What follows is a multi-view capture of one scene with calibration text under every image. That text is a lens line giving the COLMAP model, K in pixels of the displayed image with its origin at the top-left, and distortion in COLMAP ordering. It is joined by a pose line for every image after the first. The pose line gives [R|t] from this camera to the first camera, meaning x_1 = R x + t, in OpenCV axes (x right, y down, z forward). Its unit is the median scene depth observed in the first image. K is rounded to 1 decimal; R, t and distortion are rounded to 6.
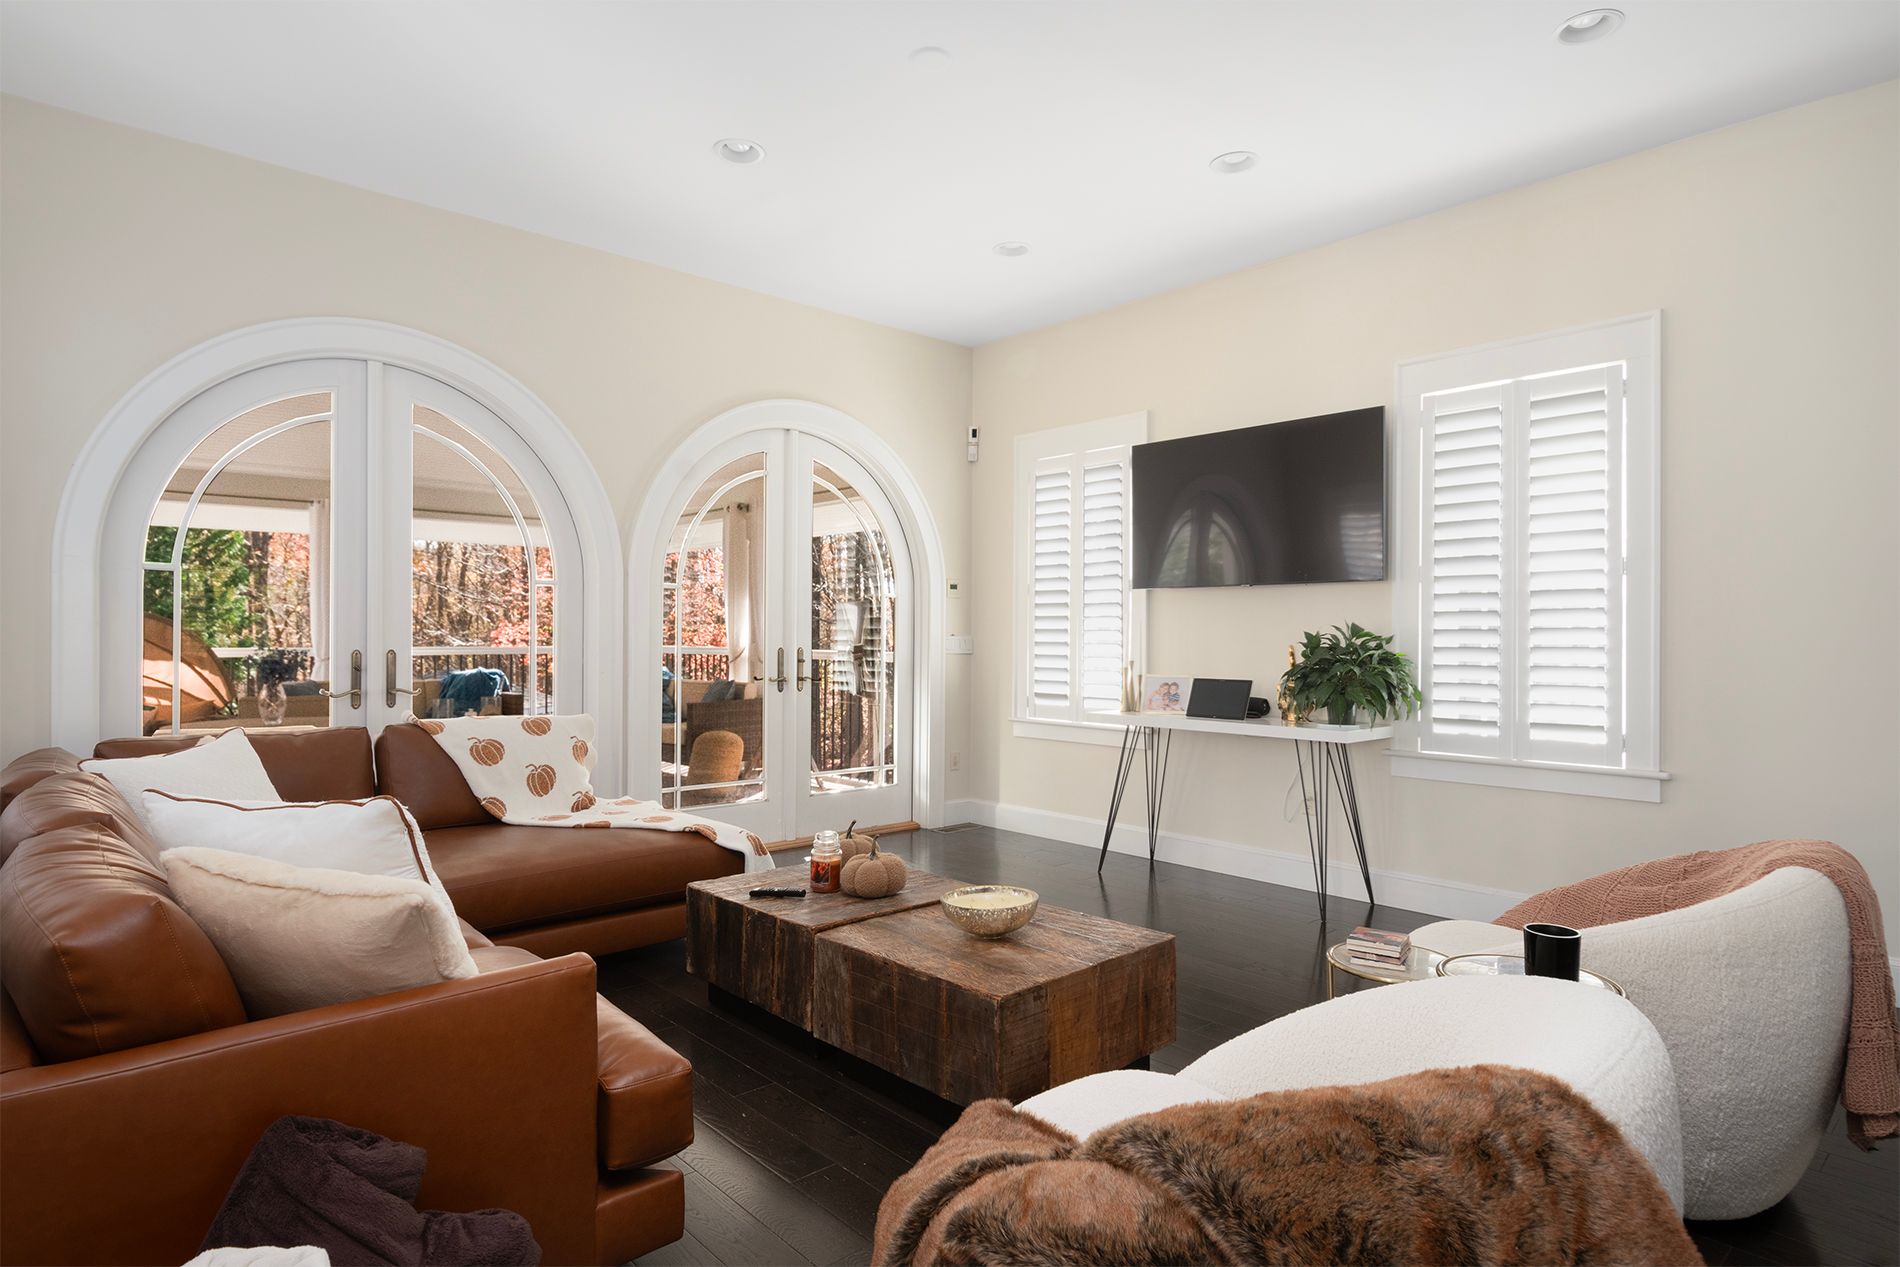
lens RADIAL K [[1041.8, 0, 950.0], [0, 1041.8, 633.5], [0, 0, 1]] dist [0.005897, 0.000962]
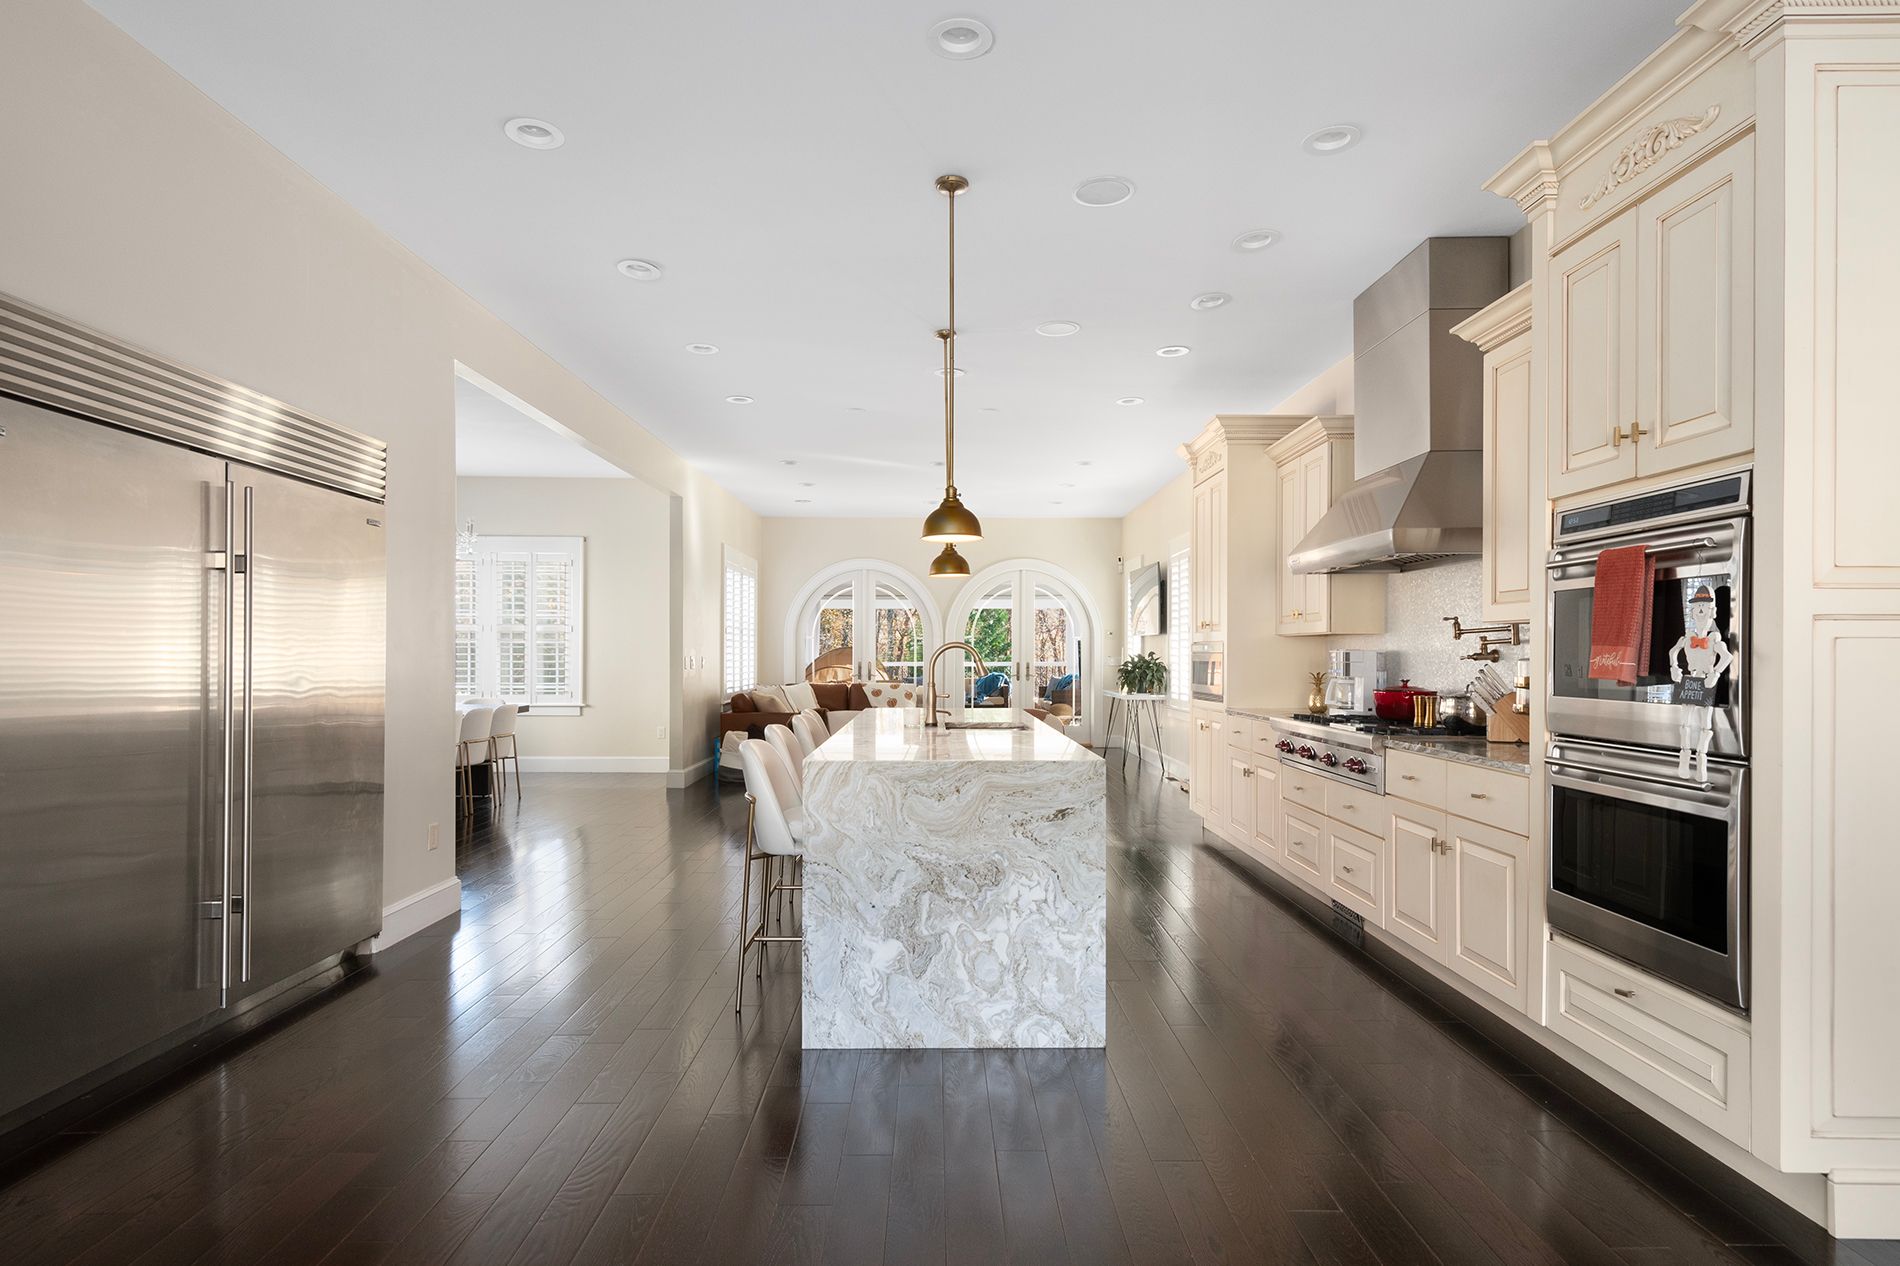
lens RADIAL K [[1002.0, 0, 945.5], [0, 1002.0, 653.9], [0, 0, 1]] dist [0.008963, -0.000913]
pose [[0.740898, -0.002269, -0.671614, 1.579611], [0.001655, 0.999997, -0.001553, -0.002189], [0.671615, 0.000039, 0.740900, -1.016441]]
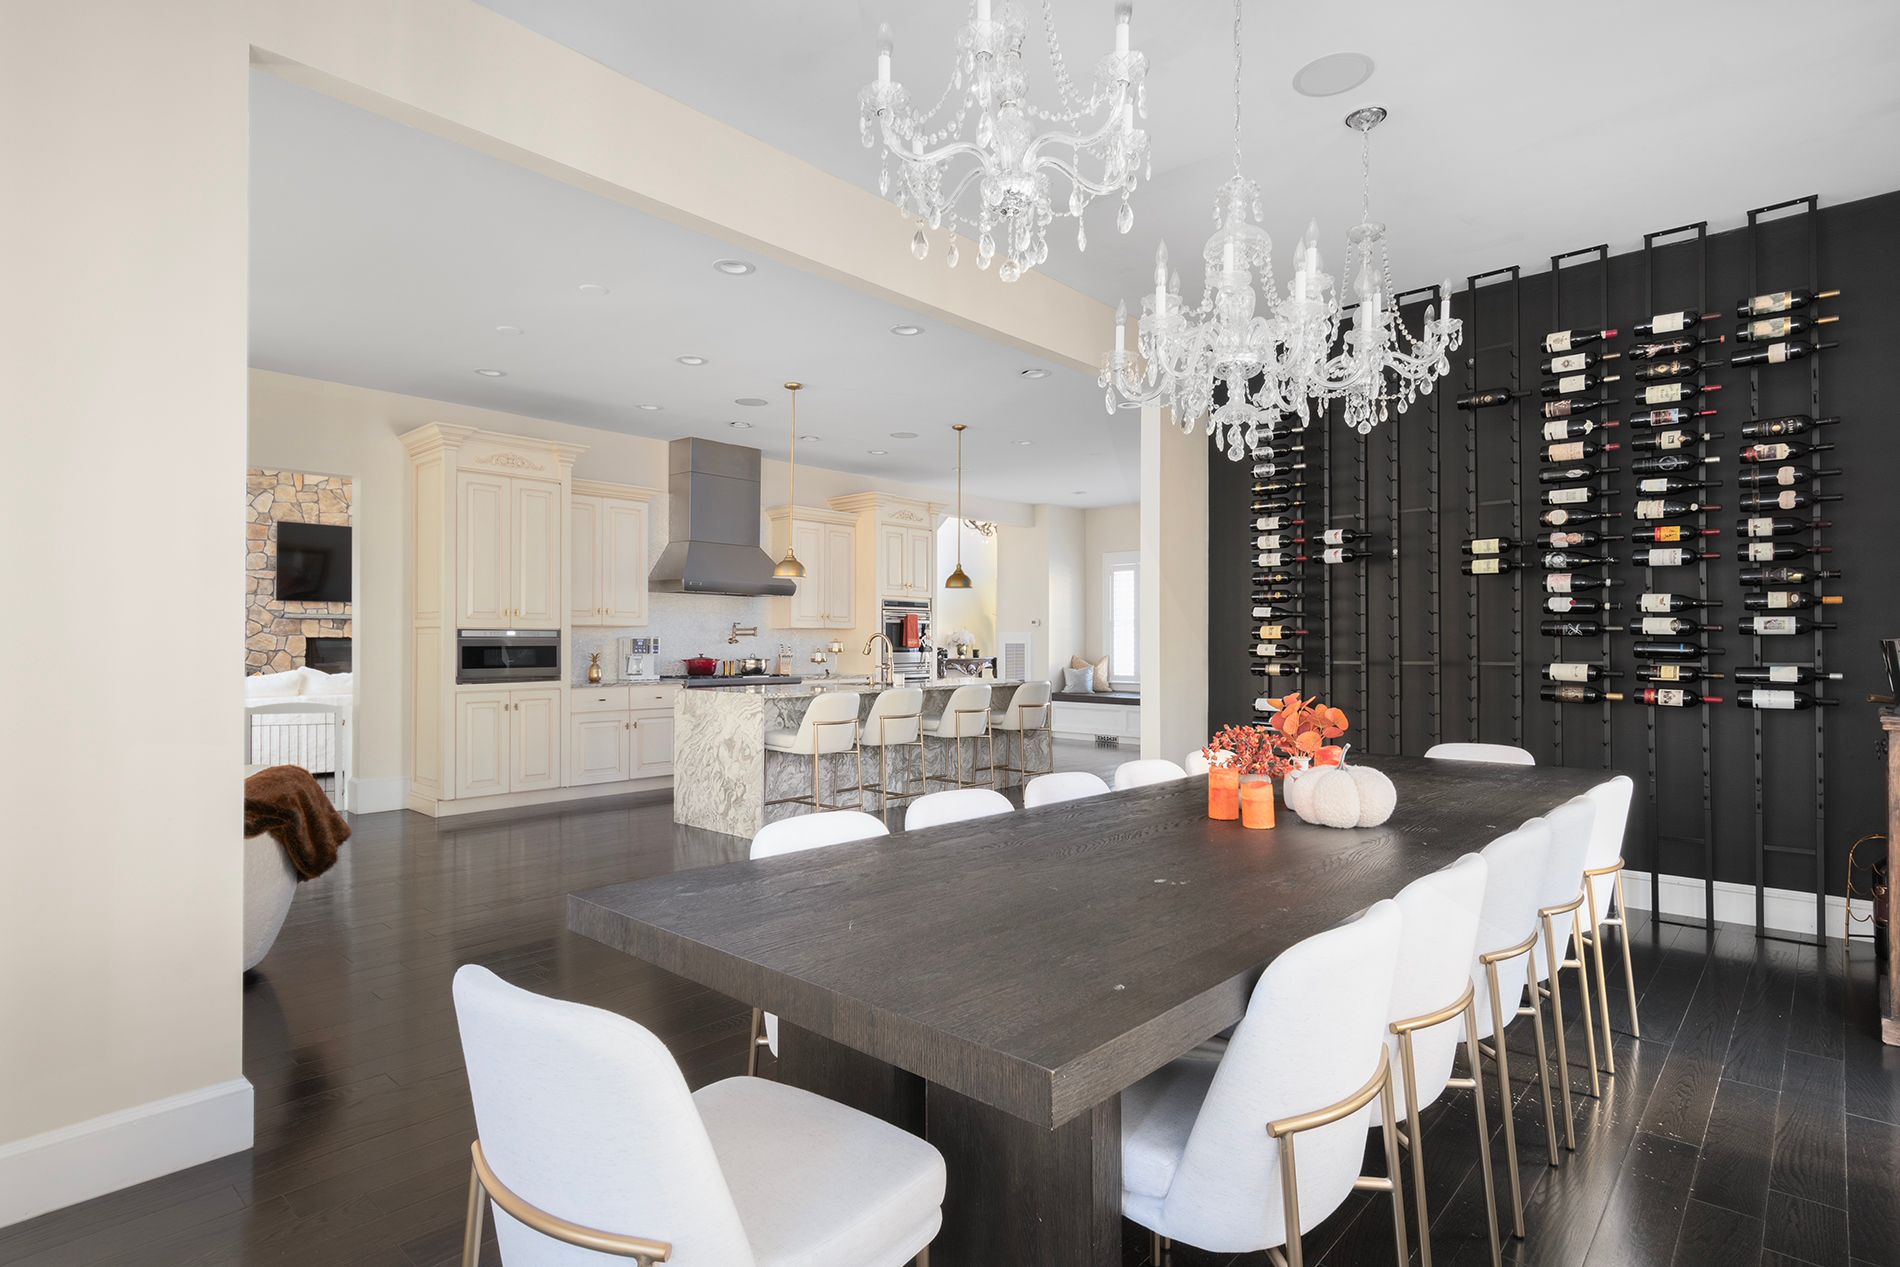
lens RADIAL K [[972.6, 0, 950.0], [0, 972.6, 633.5], [0, 0, 1]] dist [0.003247, -0.000234]
pose [[-0.089706, 0.004549, 0.995958, -0.711687], [-0.004144, 0.999979, -0.004940, -0.008010], [-0.995960, -0.004571, -0.089685, -0.233210]]
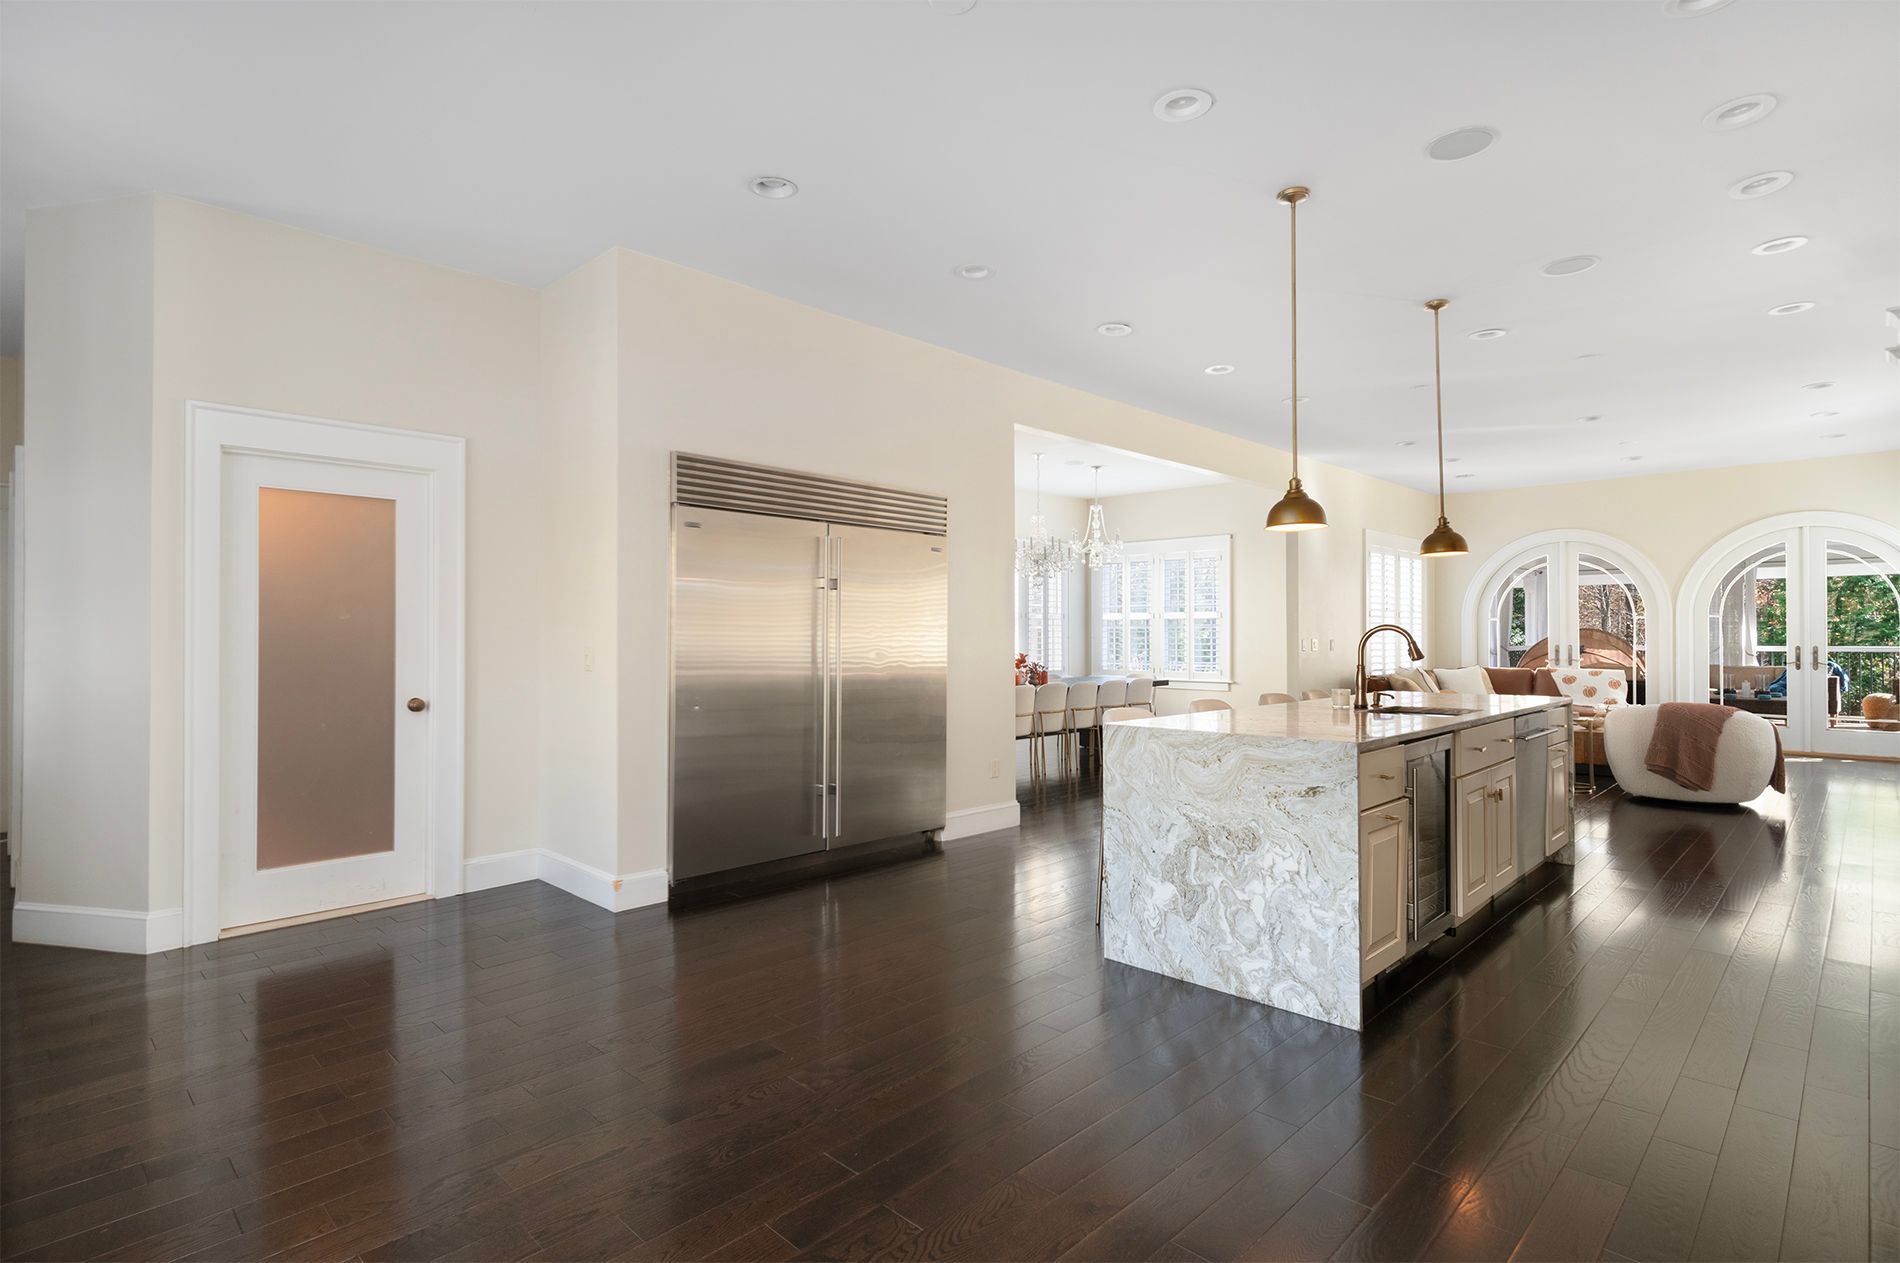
lens RADIAL K [[934.4, 0, 927.5], [0, 934.4, 626.4], [0, 0, 1]] dist [0.003515, -0.000934]
pose [[0.030528, -0.015289, -0.999417, 1.831711], [0.003237, 0.999879, -0.015197, -0.001186], [0.999529, -0.002771, 0.030574, -0.747228]]
